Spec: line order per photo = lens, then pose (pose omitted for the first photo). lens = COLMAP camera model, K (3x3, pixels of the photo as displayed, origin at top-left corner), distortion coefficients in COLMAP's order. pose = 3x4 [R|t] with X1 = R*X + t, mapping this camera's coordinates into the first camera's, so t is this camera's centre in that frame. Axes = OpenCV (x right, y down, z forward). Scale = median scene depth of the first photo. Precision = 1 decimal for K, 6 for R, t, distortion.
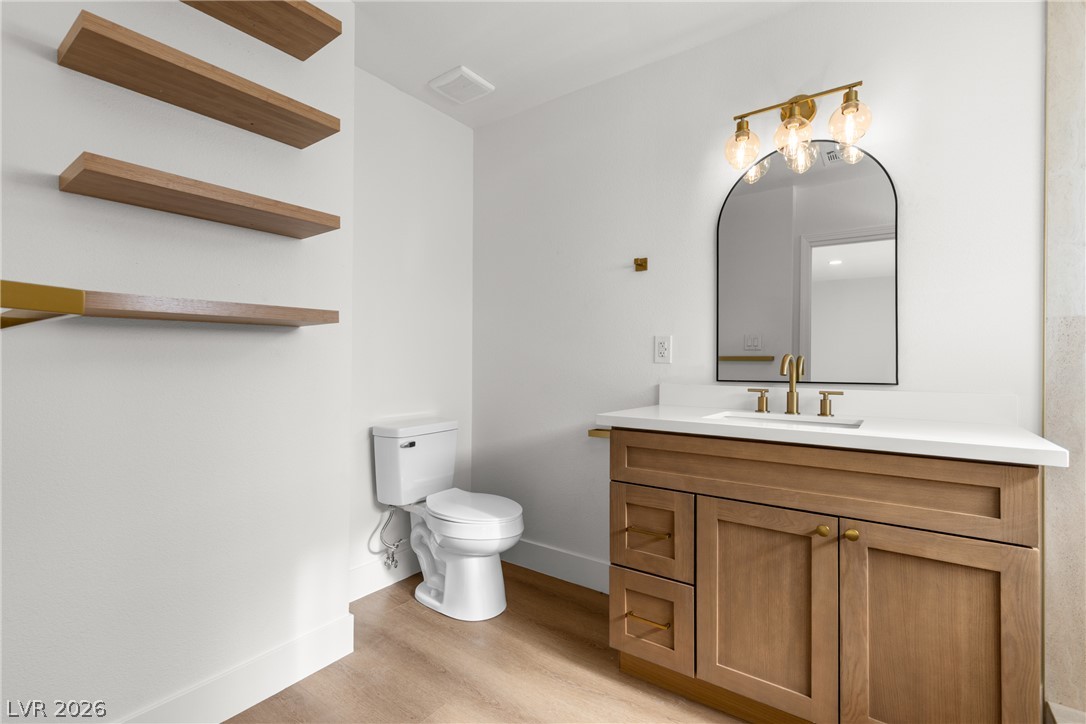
lens RADIAL K [[523.0, 0, 543.0], [0, 523.0, 362.0], [0, 0, 1]] dist [0.005095, 0.000379]
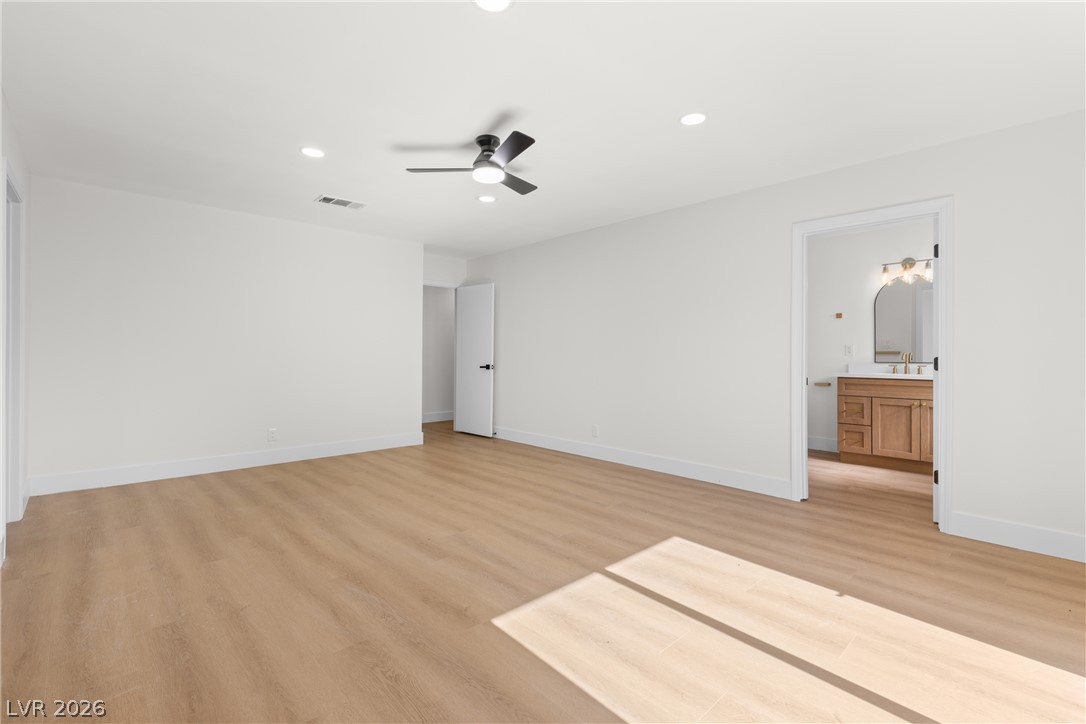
lens RADIAL K [[499.7, 0, 543.9], [0, 499.7, 350.4], [0, 0, 1]] dist [0.000487, -0.000083]
pose [[0.978467, -0.004502, -0.206355, -0.943986], [0.003457, 0.999979, -0.005426, -0.019178], [0.206375, 0.004596, 0.978462, -2.186061]]
